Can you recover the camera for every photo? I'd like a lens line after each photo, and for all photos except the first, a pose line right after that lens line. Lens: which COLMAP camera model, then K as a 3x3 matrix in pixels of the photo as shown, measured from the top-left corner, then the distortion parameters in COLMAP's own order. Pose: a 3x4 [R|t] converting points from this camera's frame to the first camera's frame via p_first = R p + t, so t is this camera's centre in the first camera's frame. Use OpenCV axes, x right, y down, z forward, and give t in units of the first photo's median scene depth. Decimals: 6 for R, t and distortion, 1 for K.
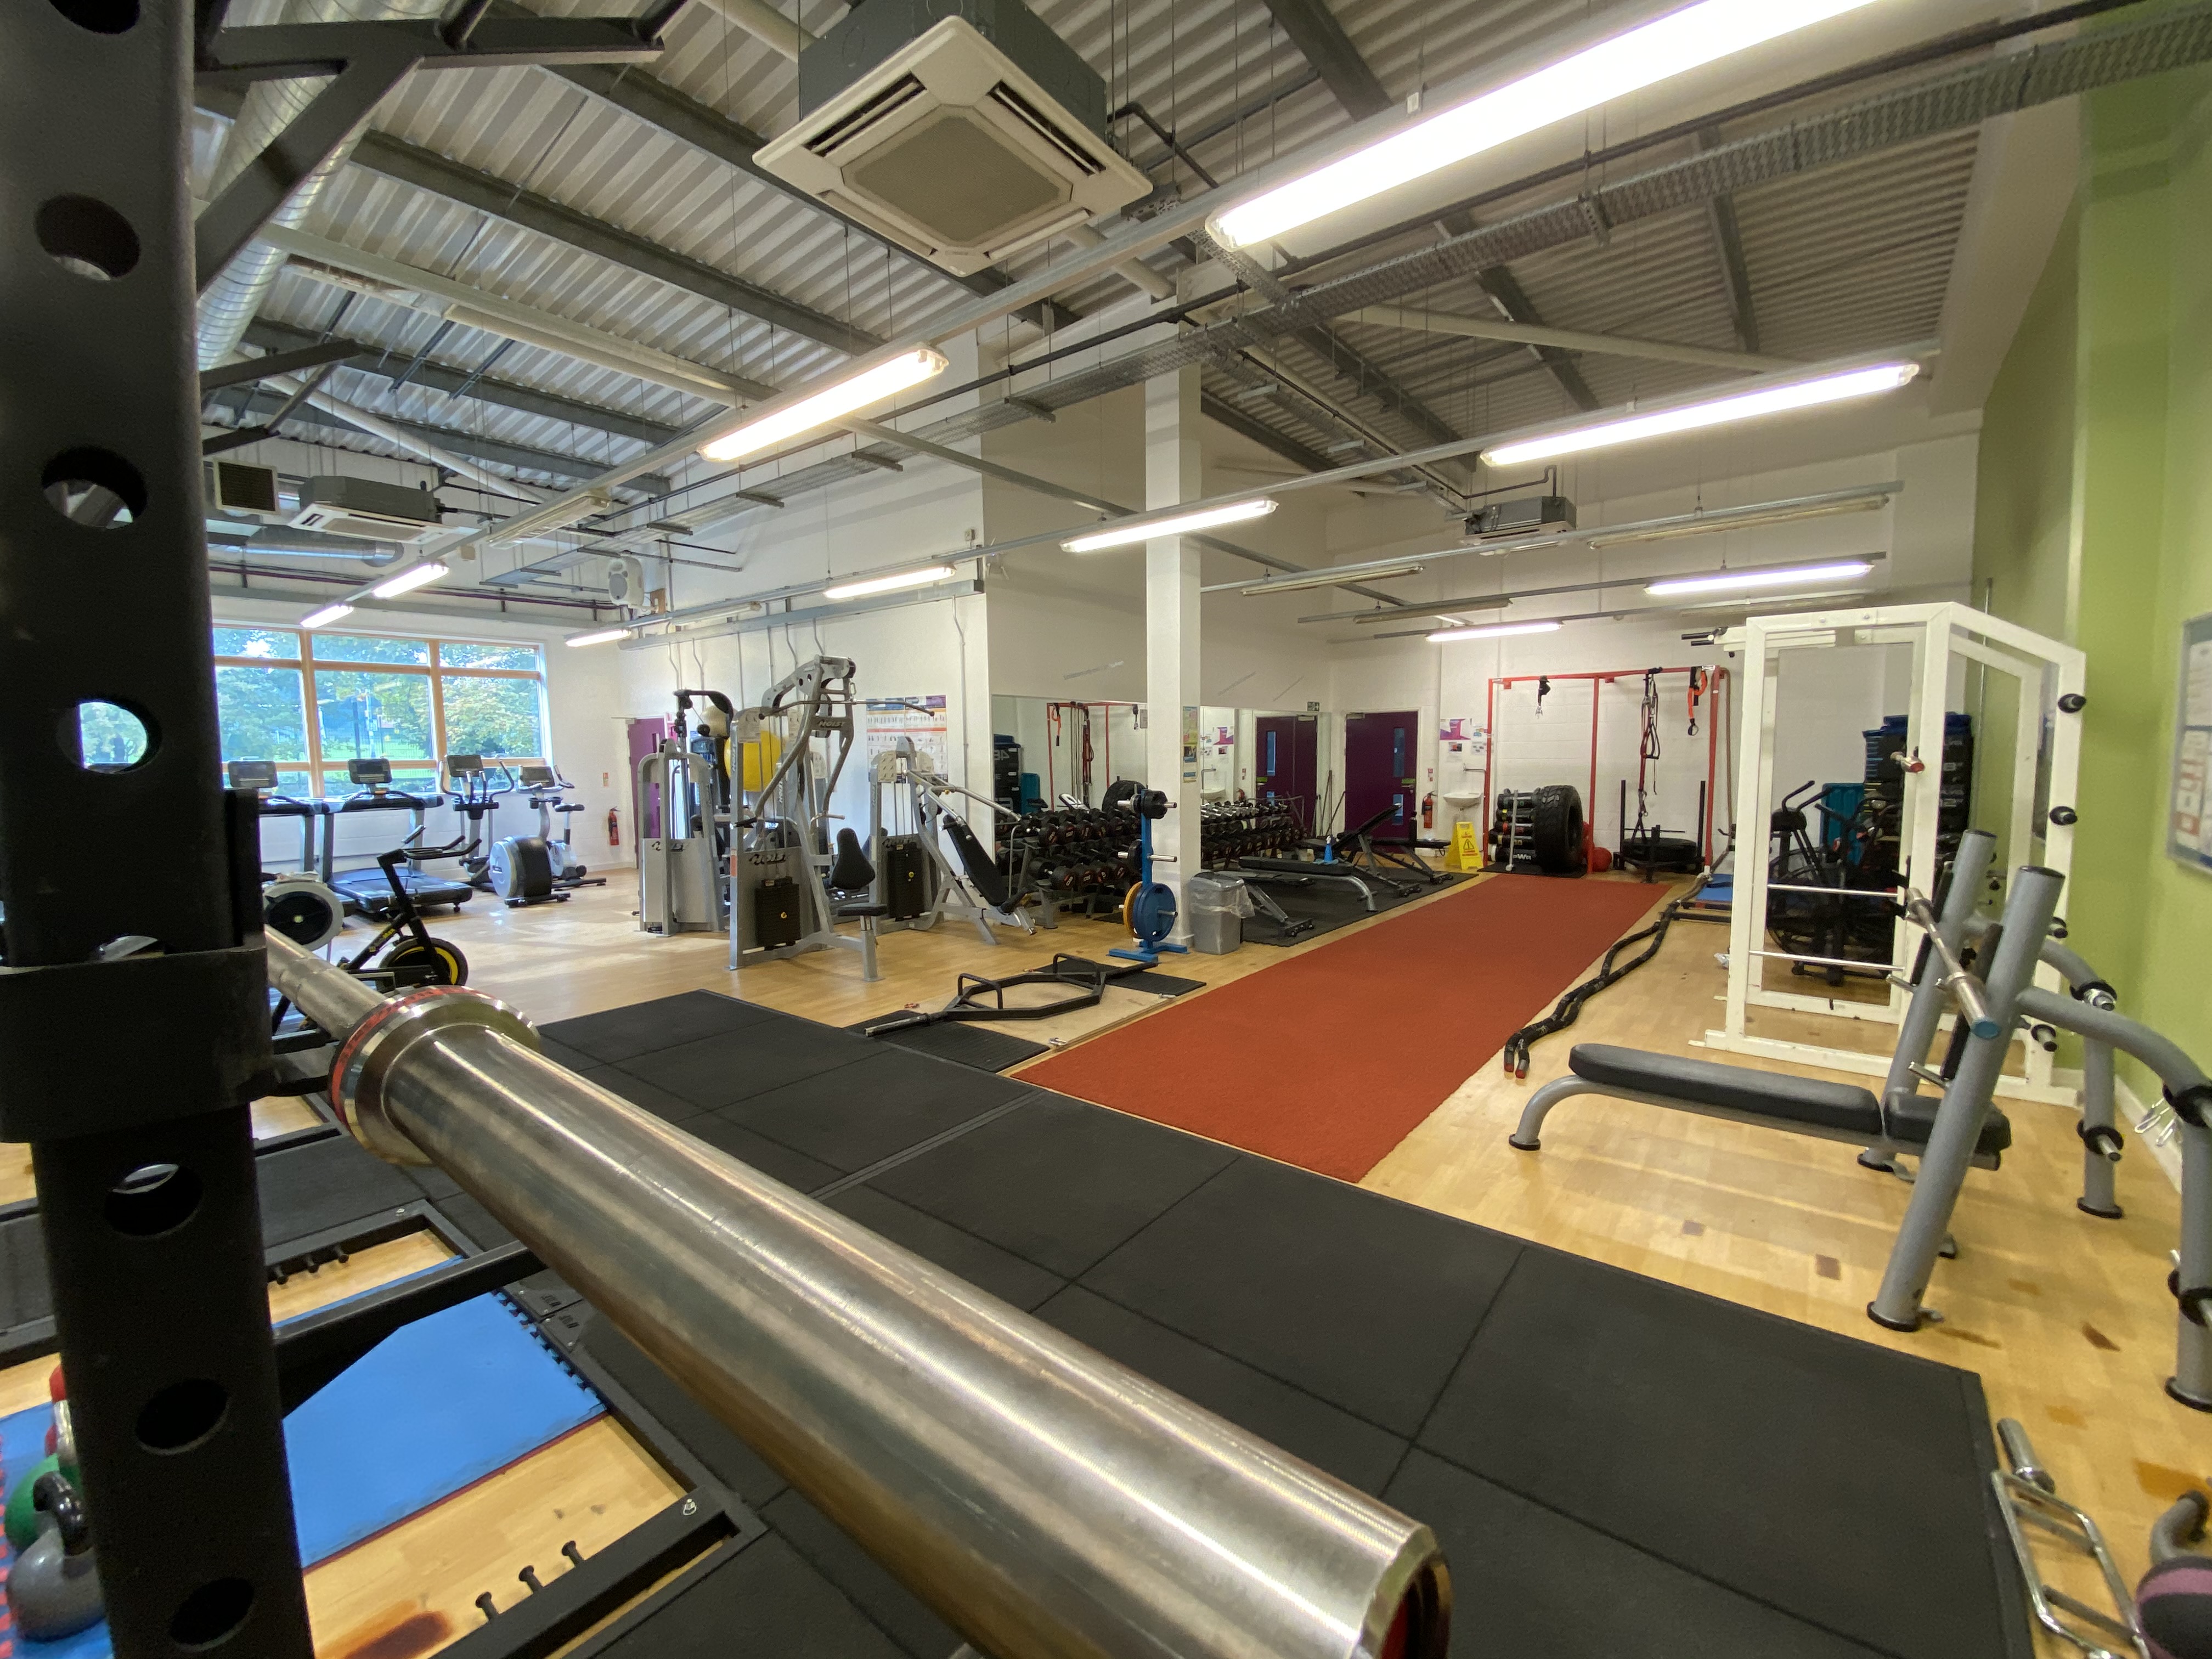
lens RADIAL K [[896.9, 0, 1110.8], [0, 896.9, 842.2], [0, 0, 1]] dist [-0.017520, -0.002873]
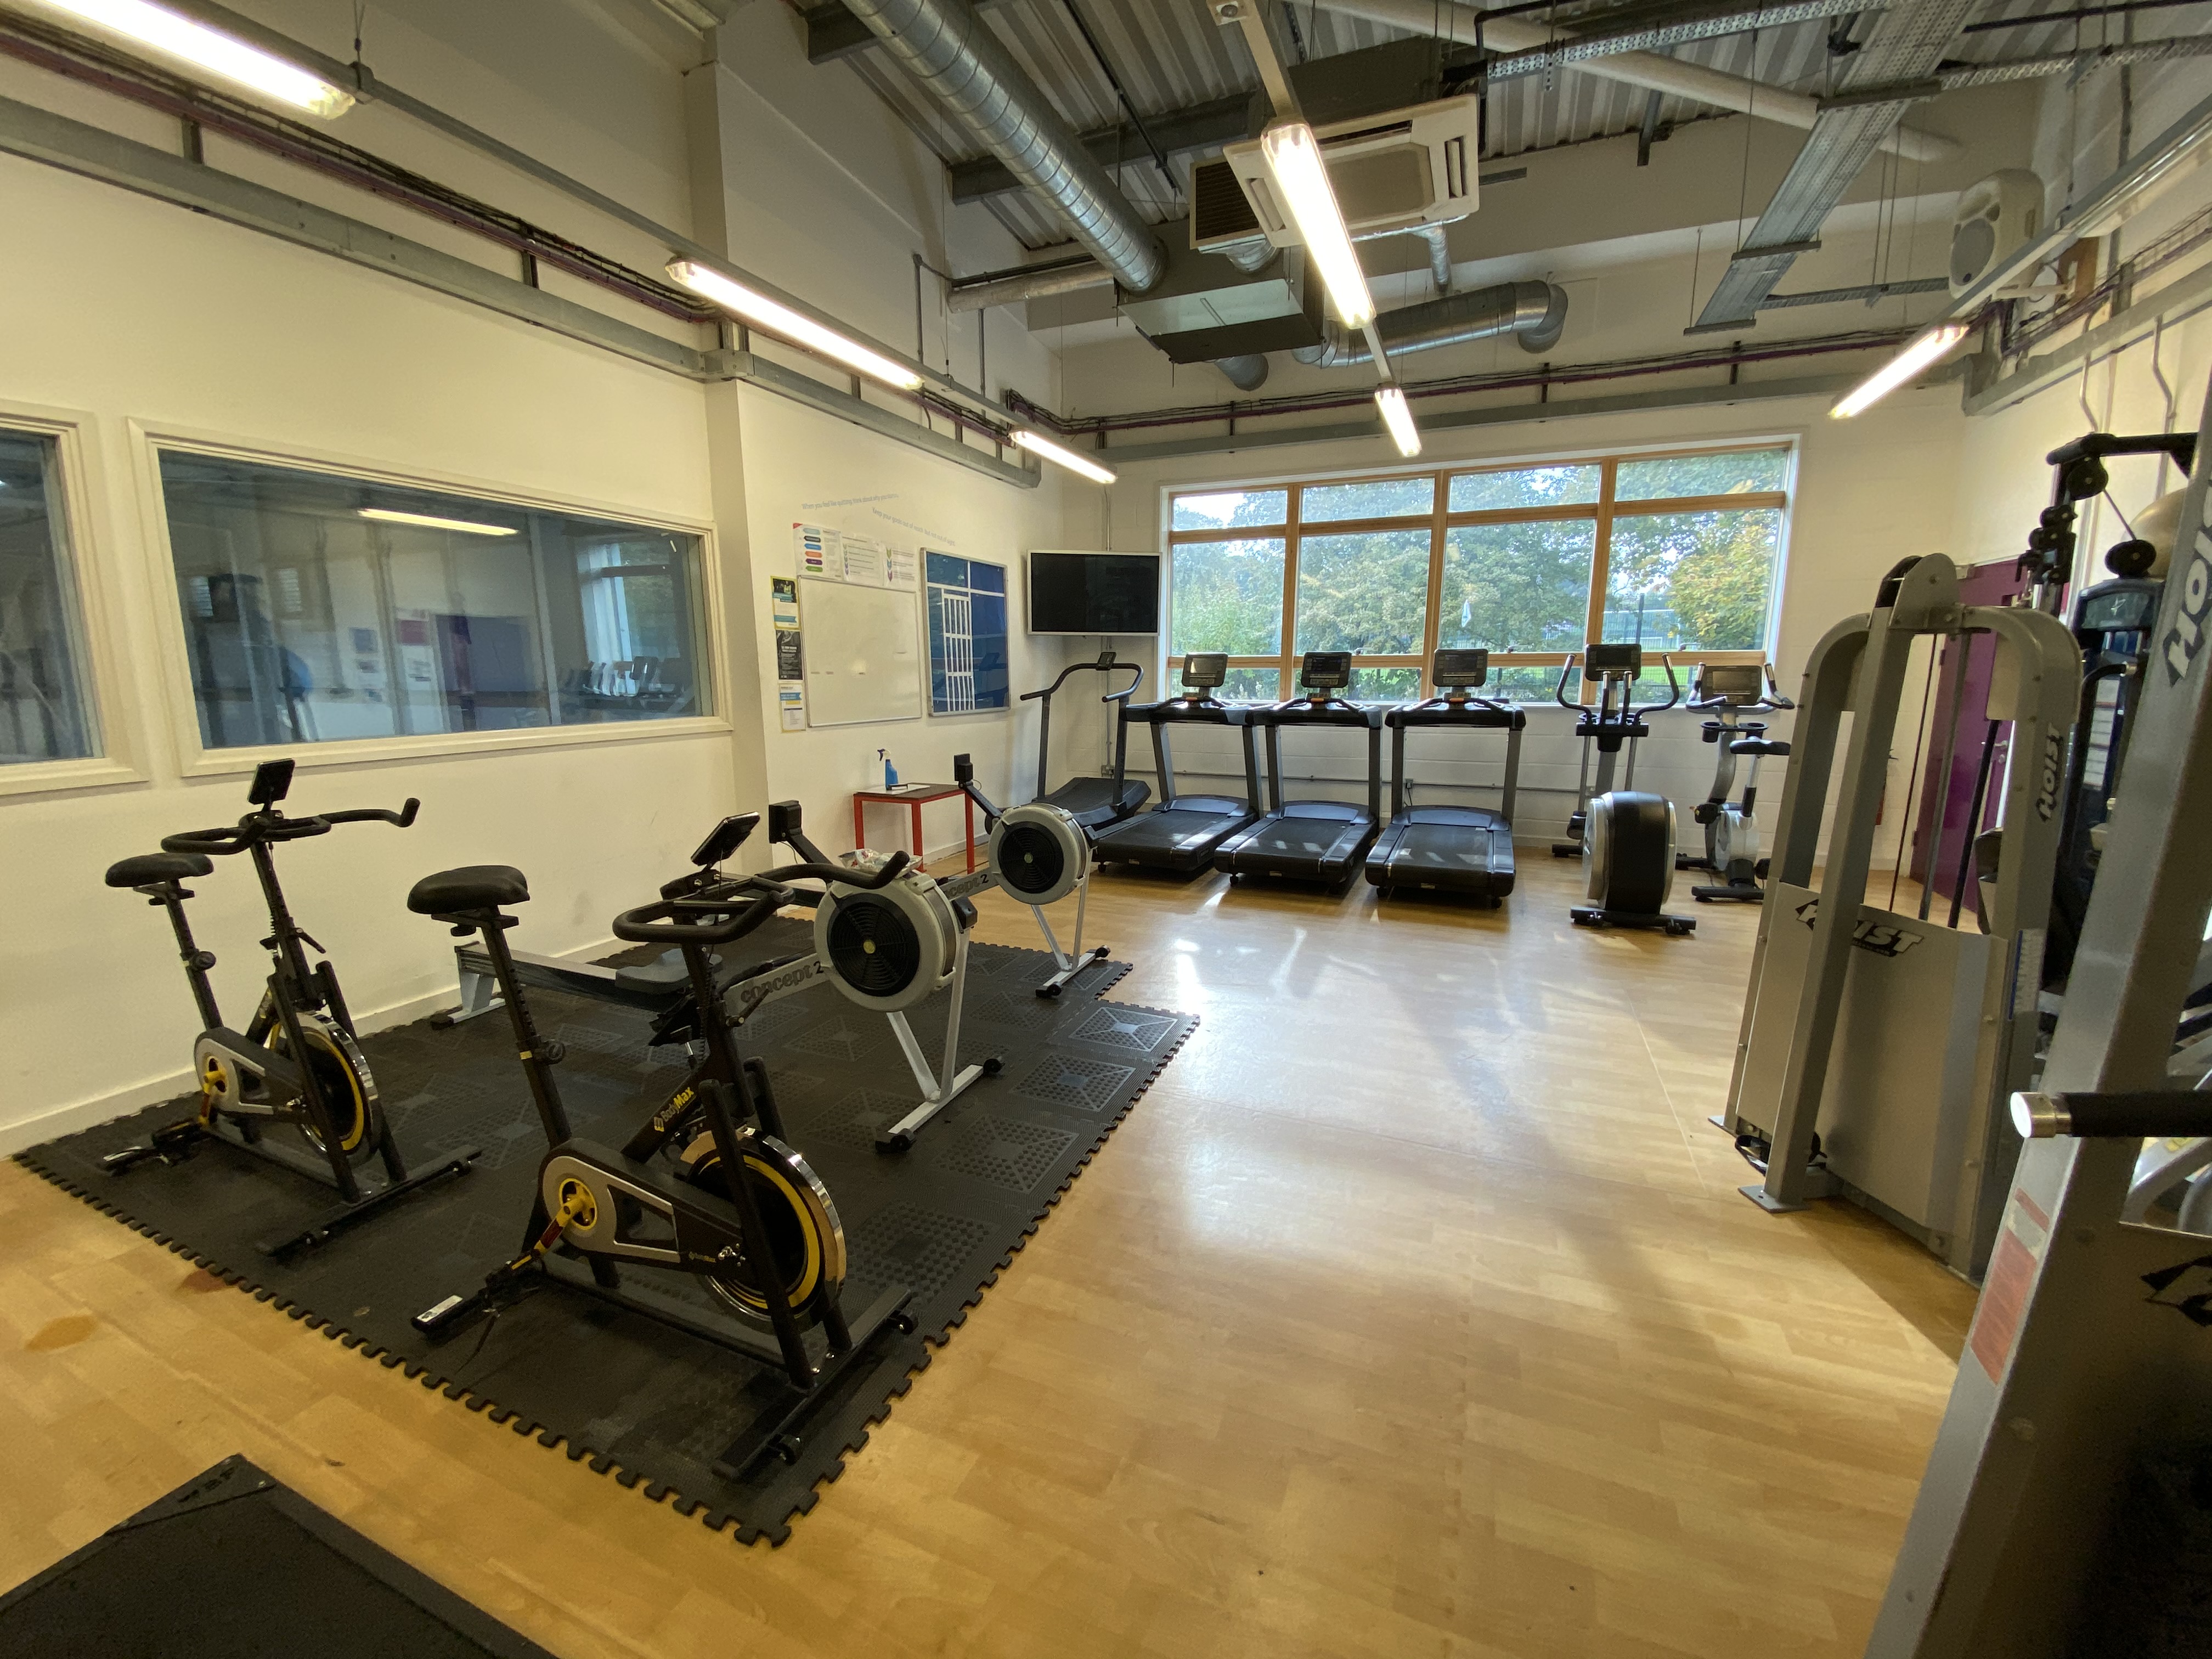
lens RADIAL K [[896.9, 0, 1124.4], [0, 896.9, 835.1], [0, 0, 1]] dist [-0.017520, -0.002873]
pose [[0.259686, 0.186457, -0.947522, -0.226226], [-0.094685, 0.981371, 0.167167, -0.042648], [0.961040, 0.046305, 0.272503, 0.551147]]
